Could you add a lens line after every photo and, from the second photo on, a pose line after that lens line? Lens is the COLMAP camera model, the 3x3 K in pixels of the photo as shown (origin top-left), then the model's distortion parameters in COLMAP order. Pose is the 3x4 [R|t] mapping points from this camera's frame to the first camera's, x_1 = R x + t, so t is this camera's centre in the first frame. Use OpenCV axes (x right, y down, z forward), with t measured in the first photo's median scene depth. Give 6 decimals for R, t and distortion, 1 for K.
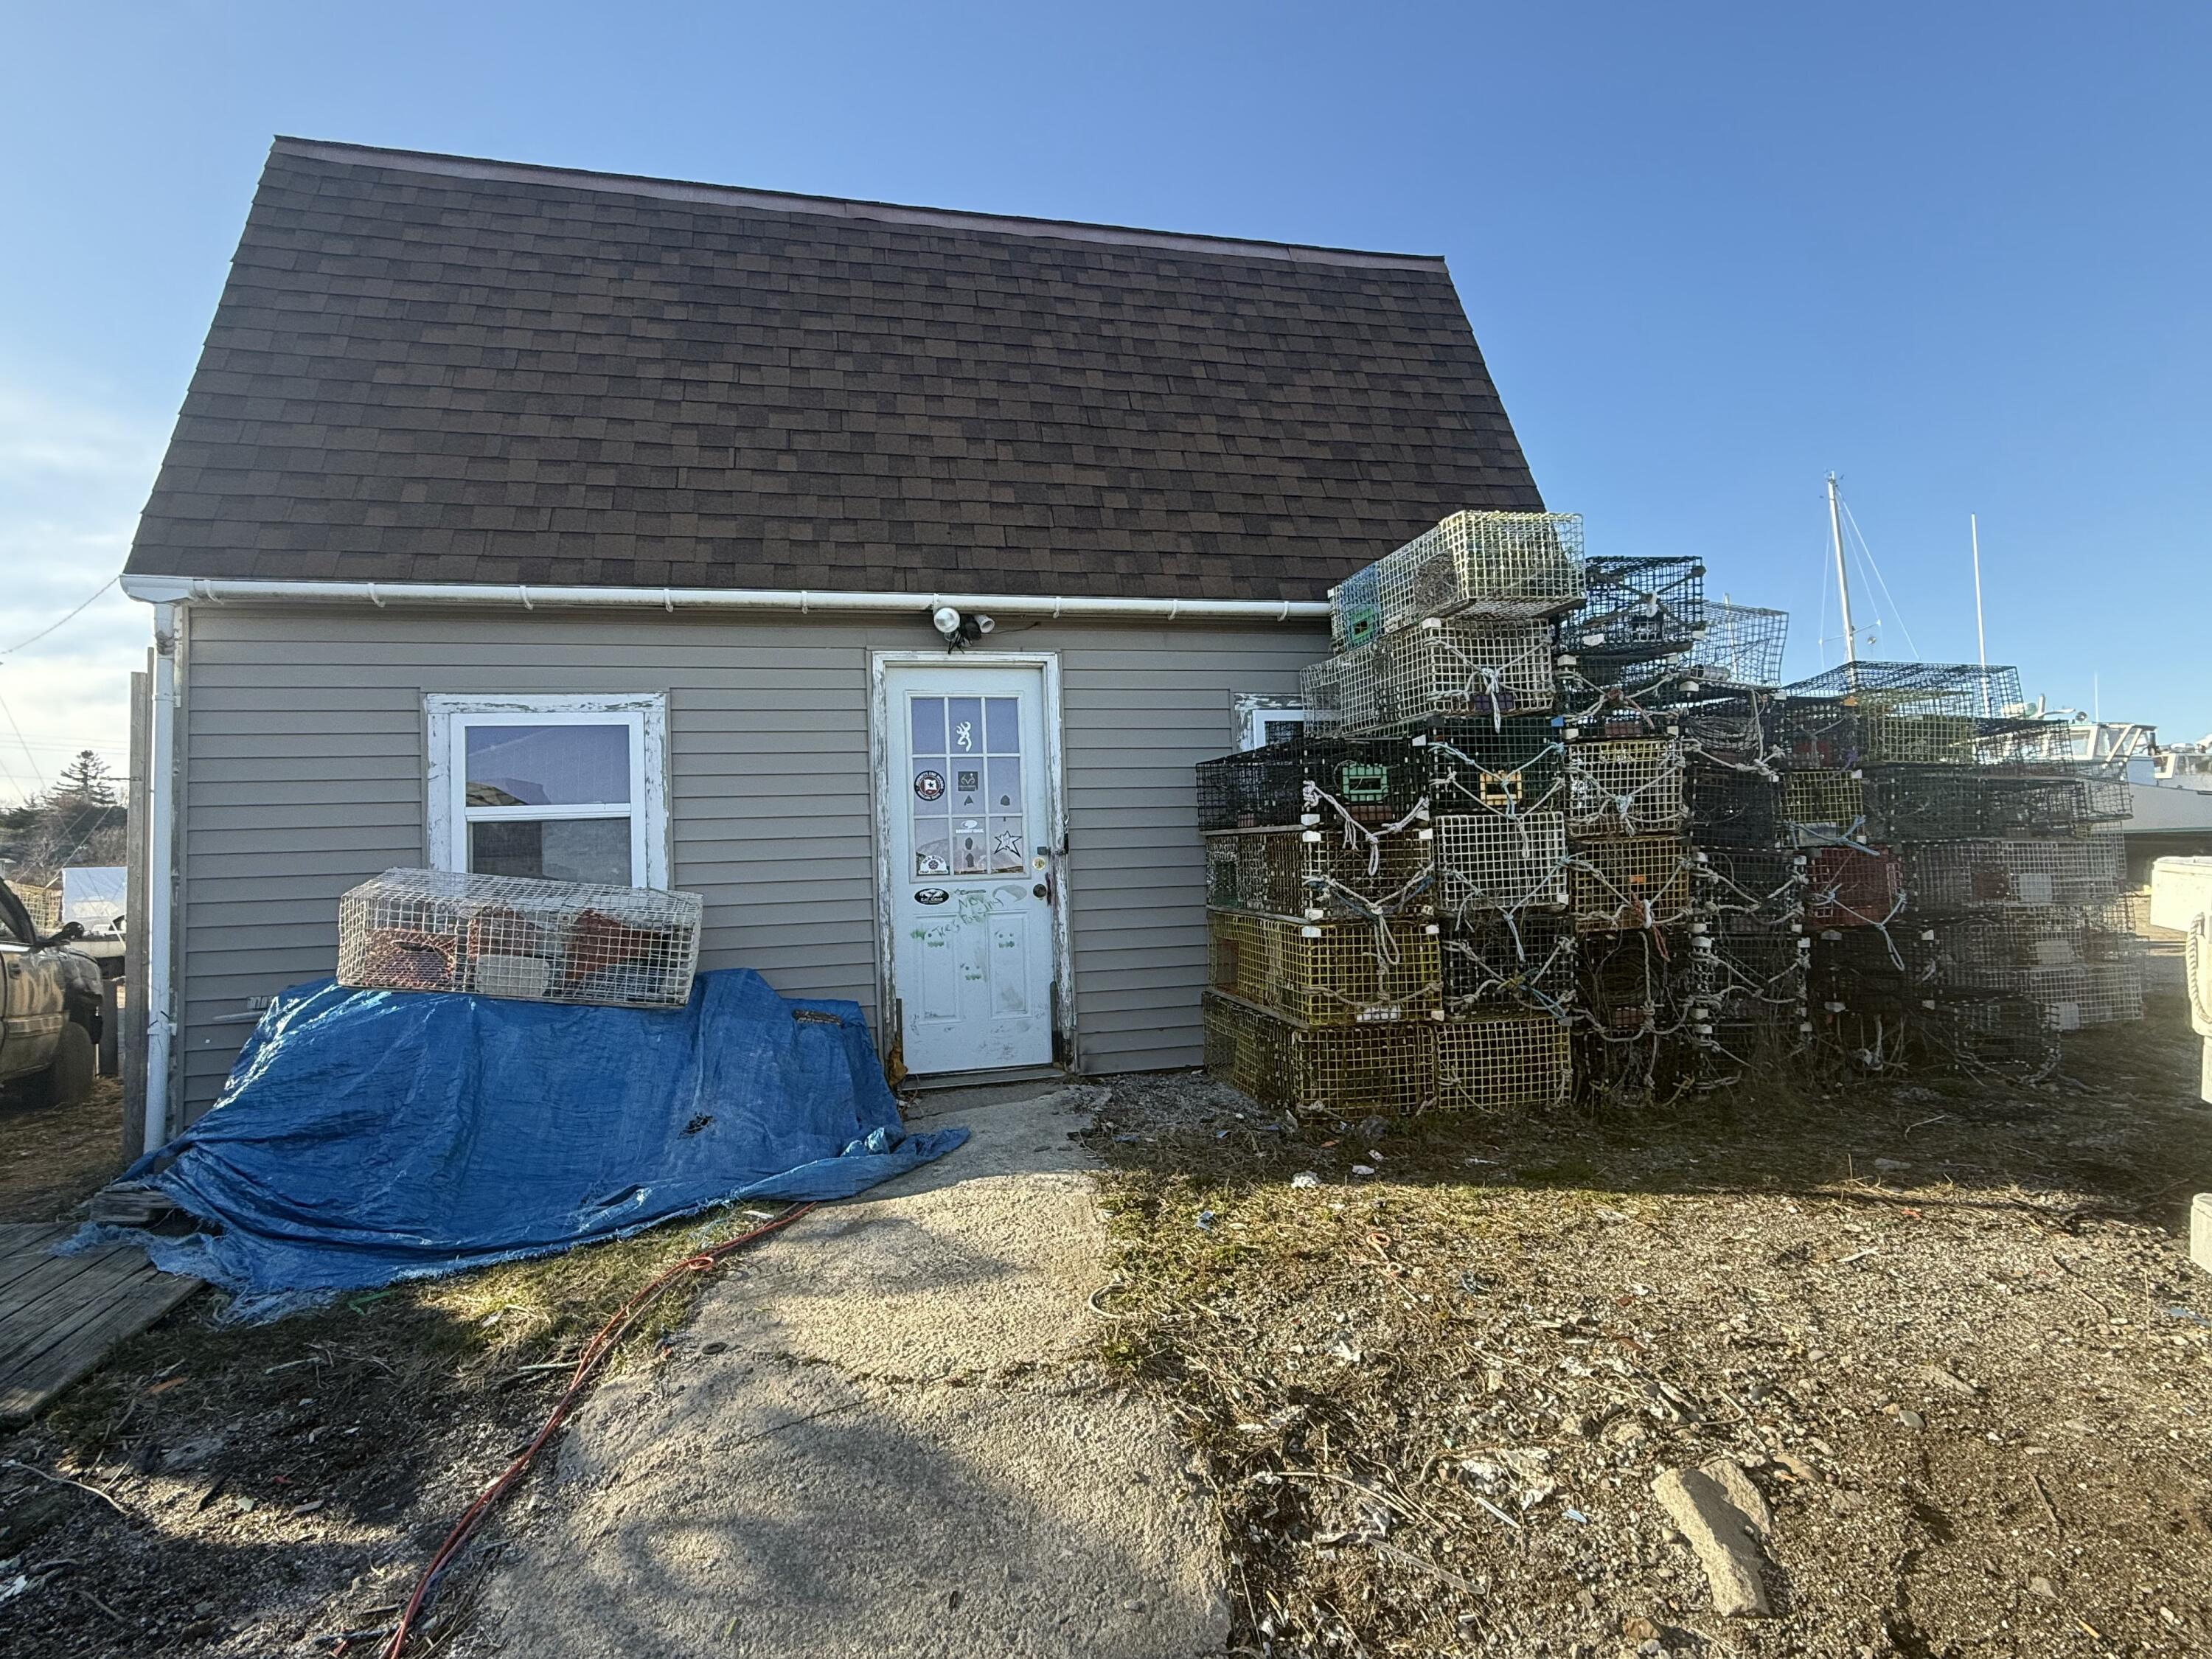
lens RADIAL K [[1051.3, 0, 1106.7], [0, 1051.3, 833.2], [0, 0, 1]] dist [0.005223, -0.000799]
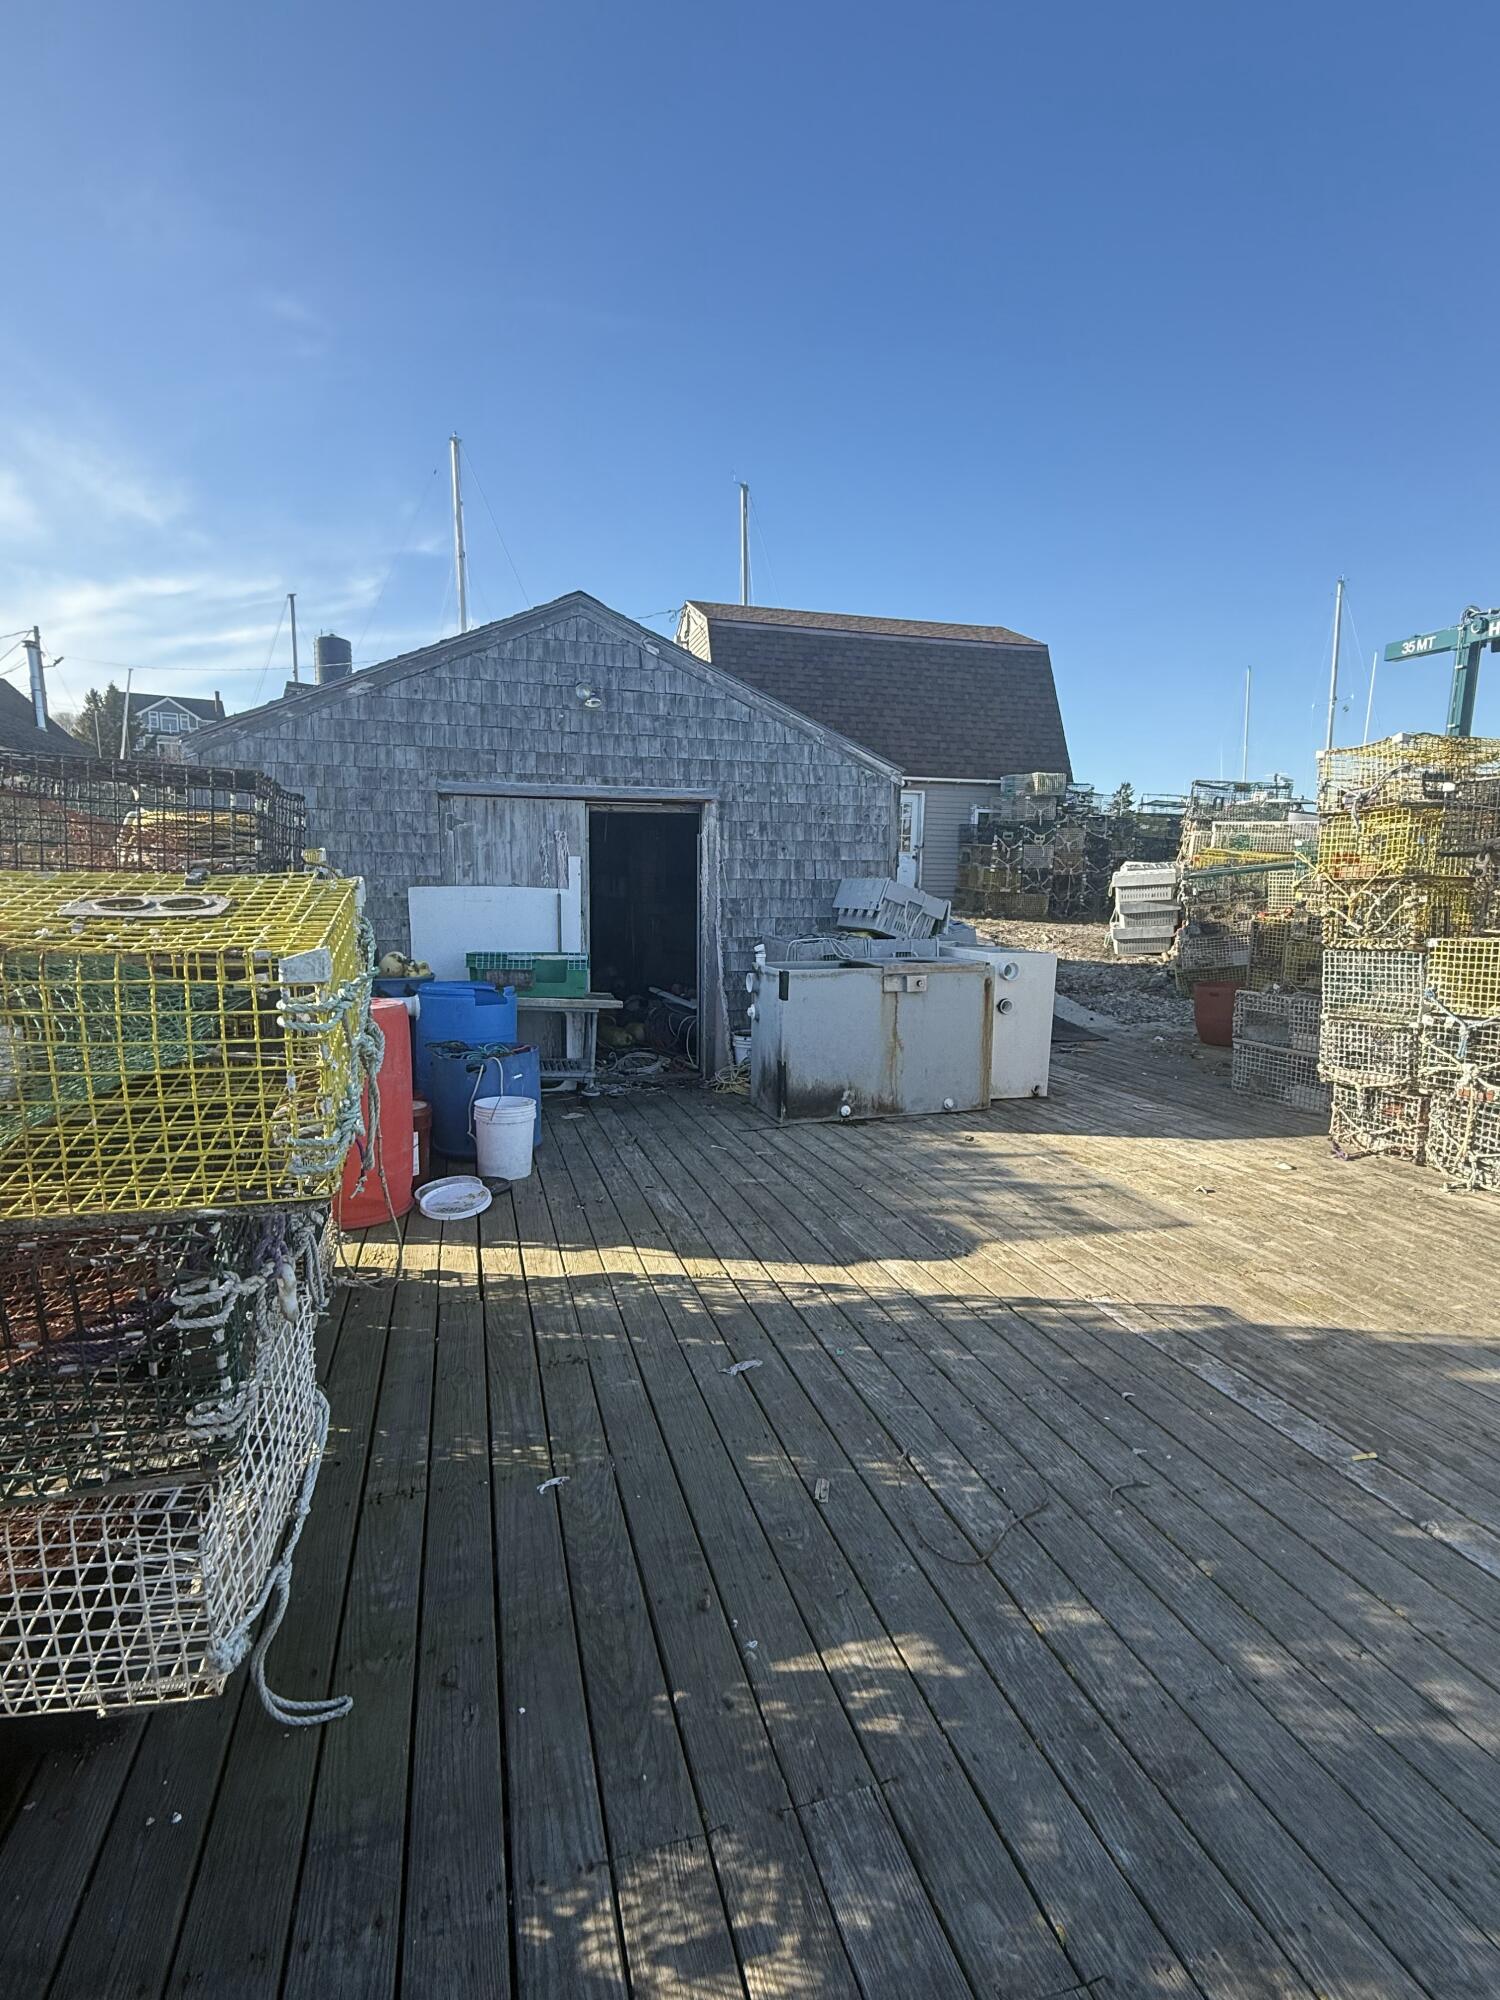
lens RADIAL K [[950.6, 0, 751.9], [0, 950.6, 1007.3], [0, 0, 1]] dist [0.005223, -0.000799]
pose [[0.997648, 0.049744, 0.047161, -0.755338], [-0.058335, 0.977425, 0.203070, -0.073559], [-0.035995, -0.205344, 0.978028, -2.317220]]
